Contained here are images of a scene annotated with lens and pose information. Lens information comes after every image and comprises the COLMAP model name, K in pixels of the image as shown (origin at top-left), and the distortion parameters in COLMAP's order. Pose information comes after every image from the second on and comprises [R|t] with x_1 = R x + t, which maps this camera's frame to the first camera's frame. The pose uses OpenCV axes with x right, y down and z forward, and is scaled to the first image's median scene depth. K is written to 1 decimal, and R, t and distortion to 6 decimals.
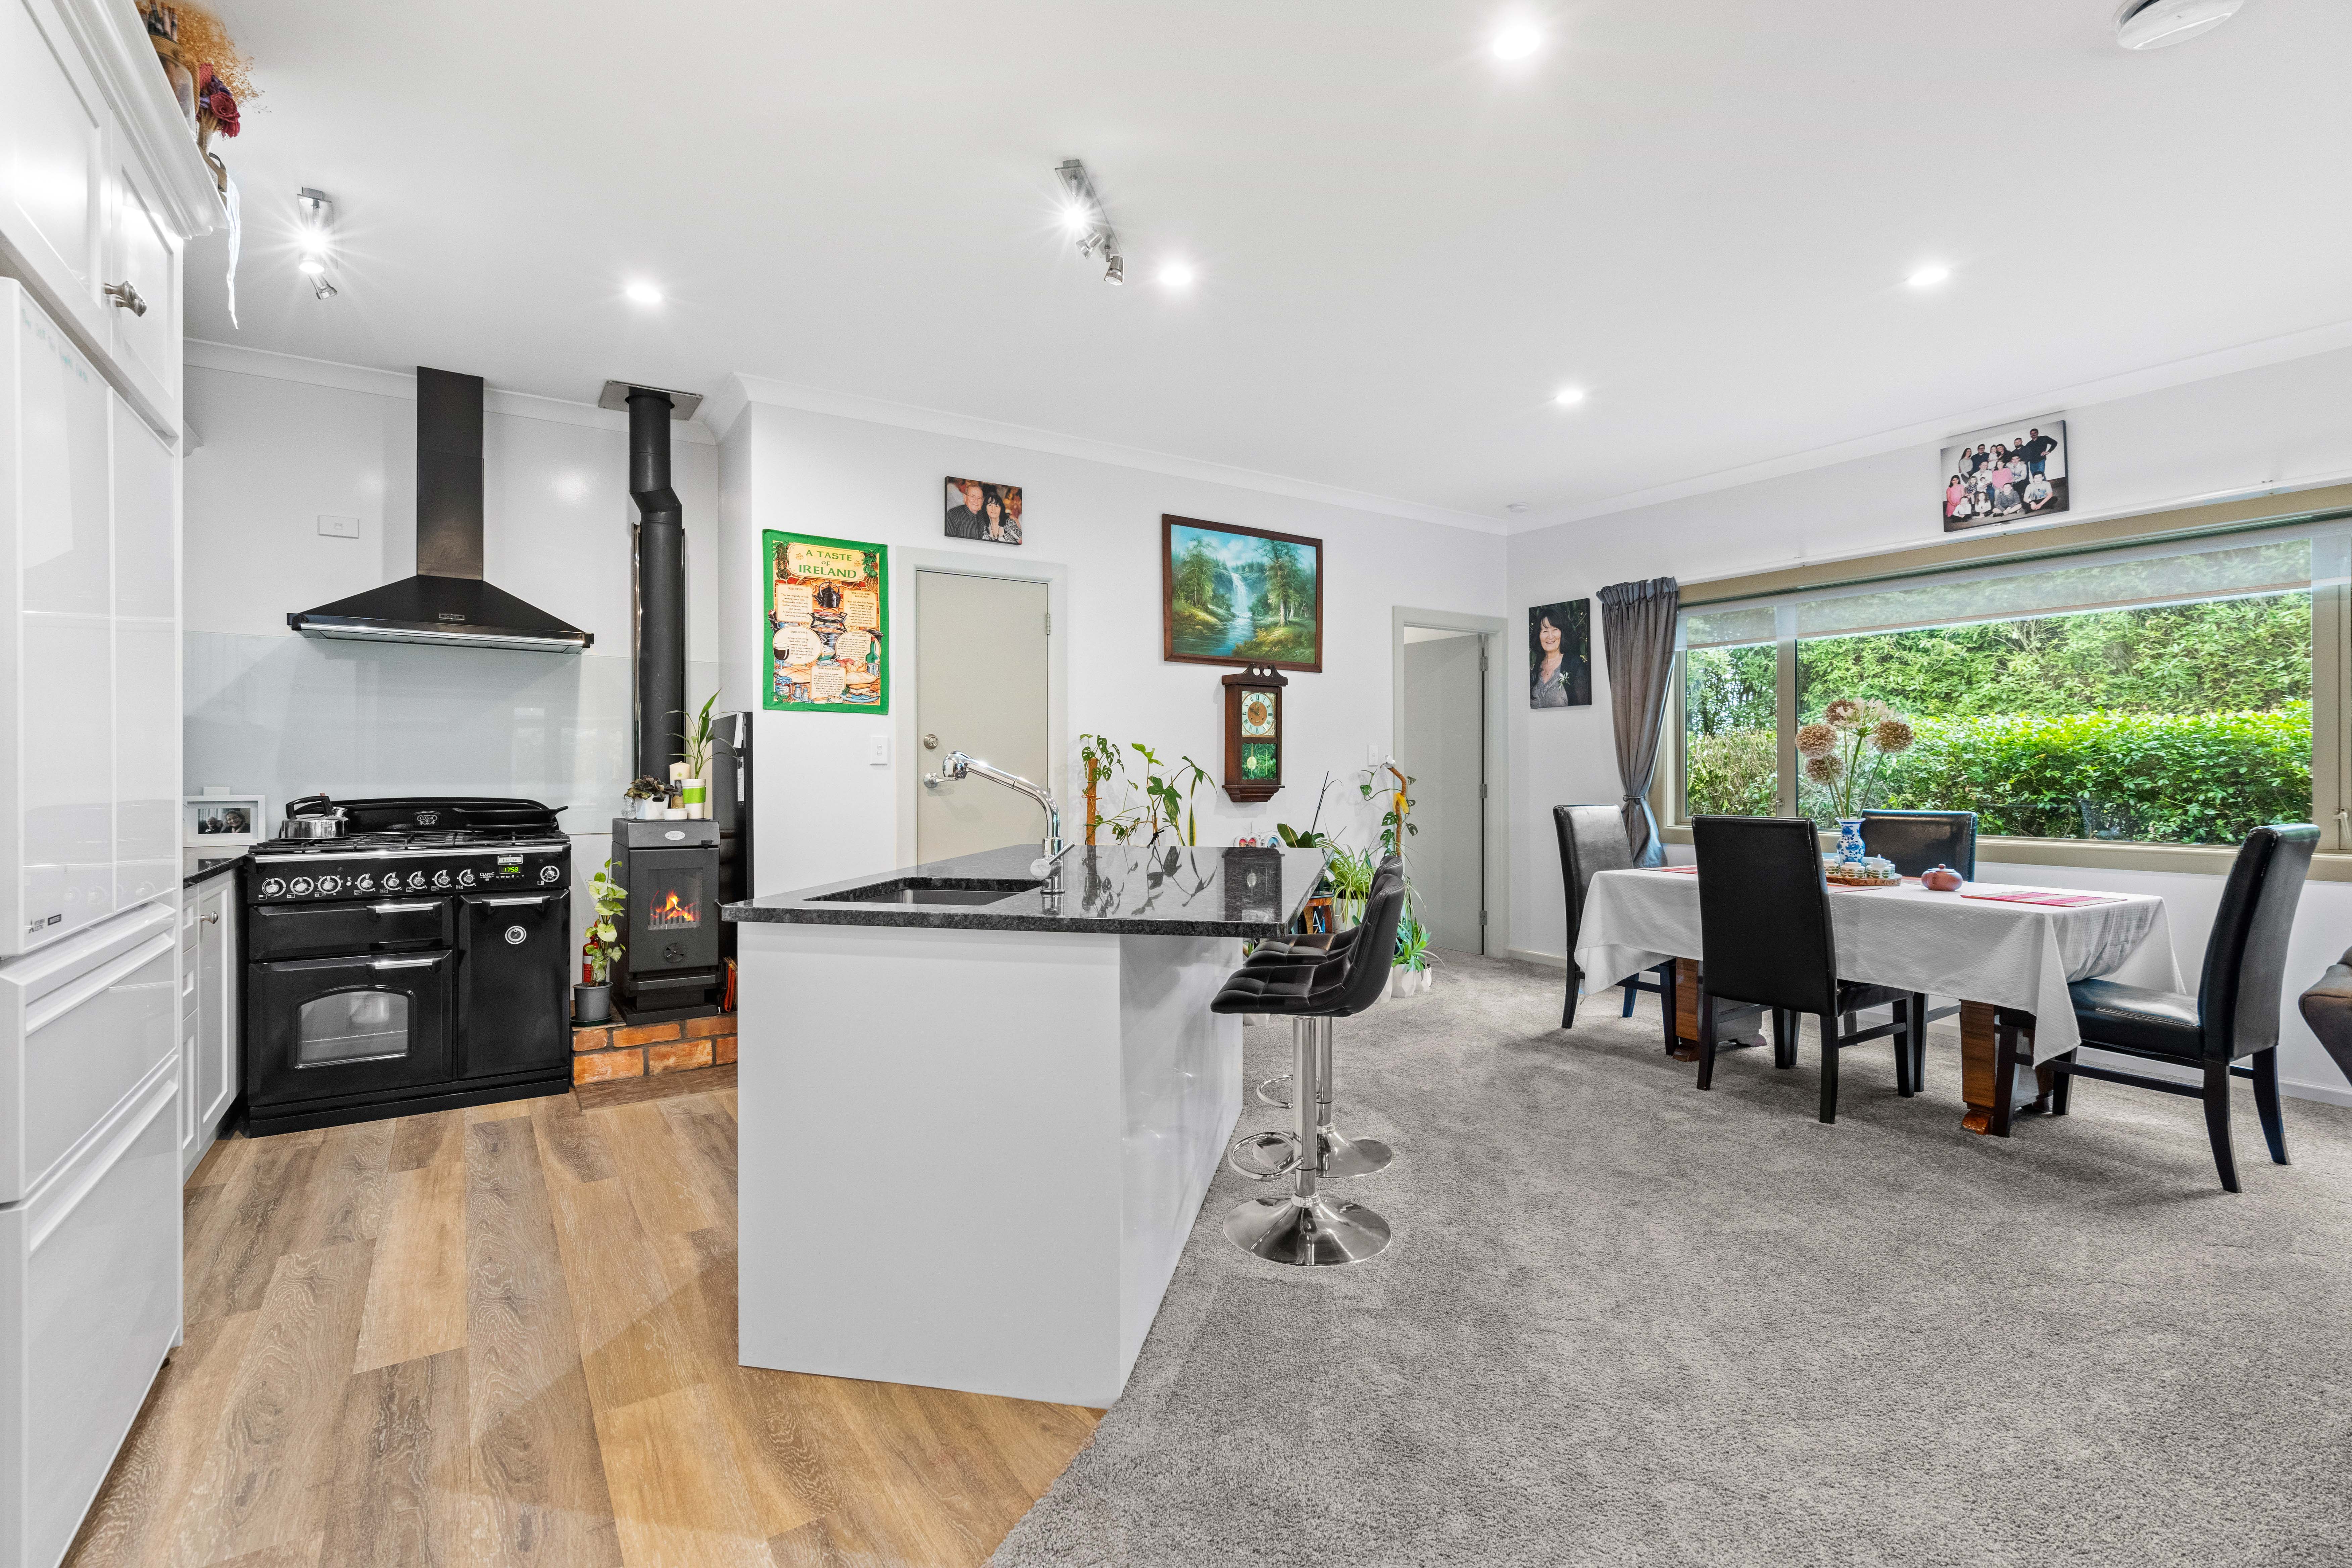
lens RADIAL K [[1079.0, 0, 1166.4], [0, 1079.0, 774.5], [0, 0, 1]] dist [-0.003043, 0.000484]
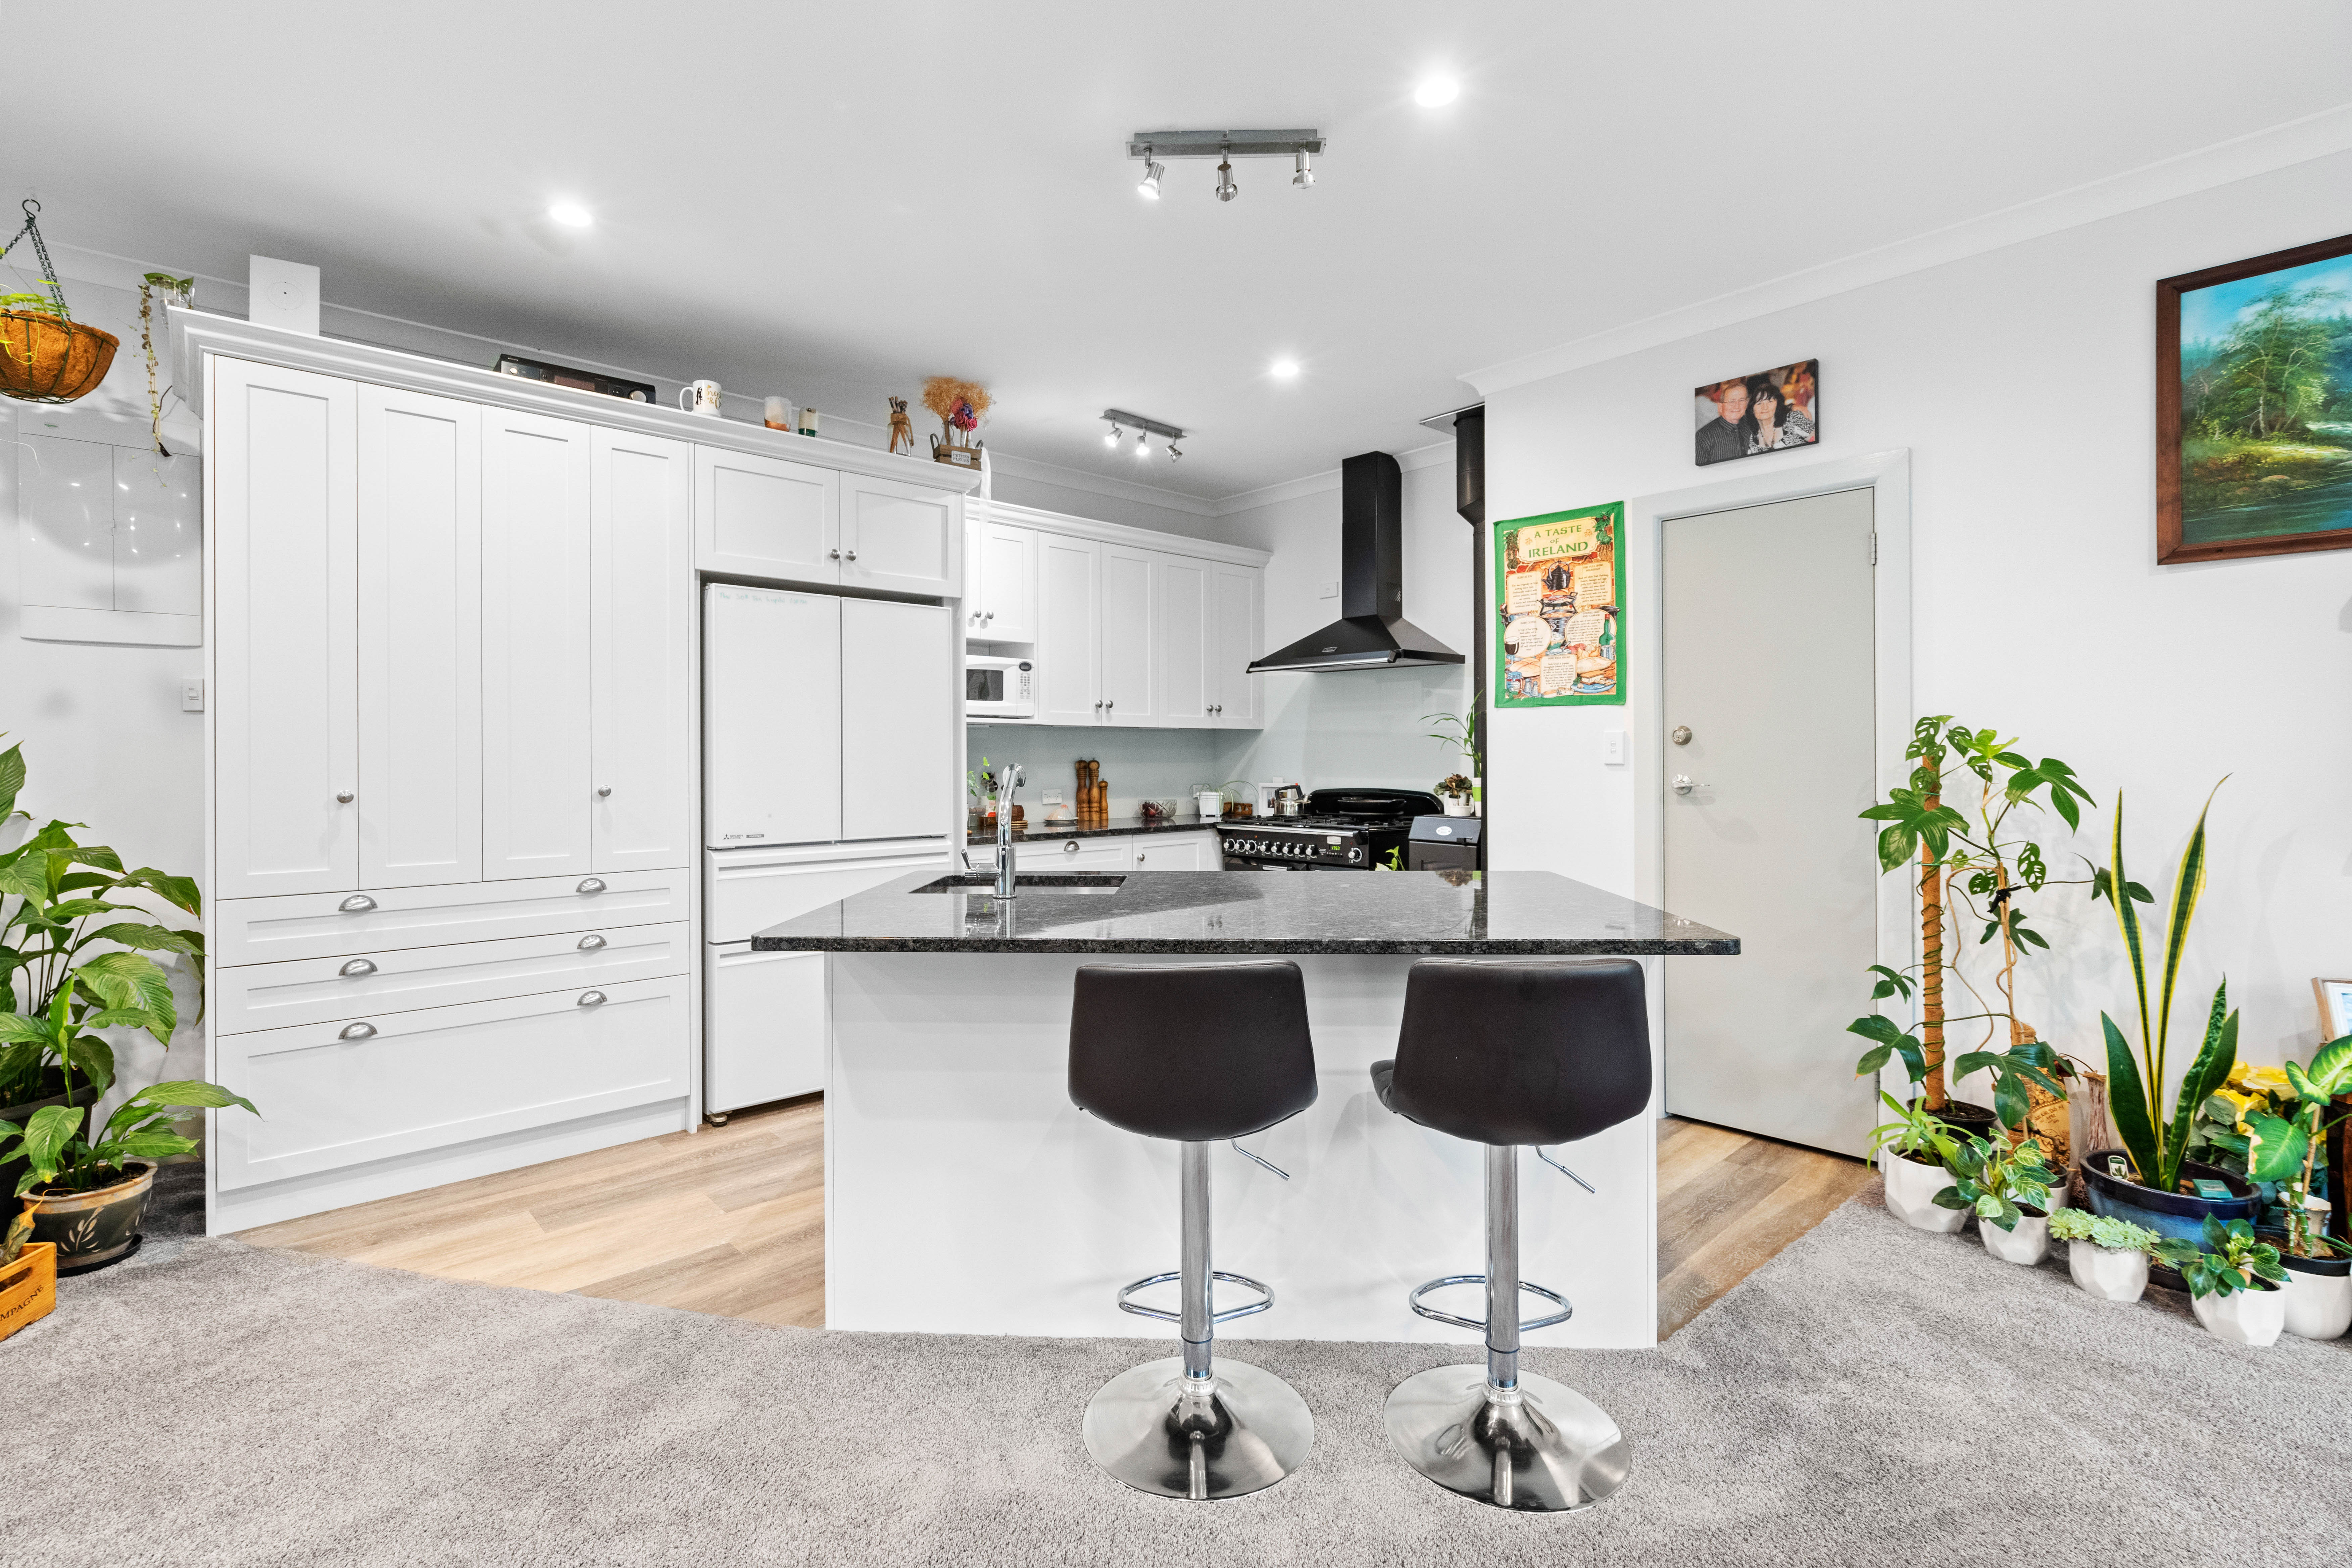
lens RADIAL K [[1079.0, 0, 1167.3], [0, 1079.0, 770.5], [0, 0, 1]] dist [-0.003043, 0.000484]
pose [[0.157936, 0.013249, -0.987360, 0.515883], [0.001713, 0.999905, 0.013691, -0.016929], [0.987448, -0.003854, 0.157899, 0.528051]]
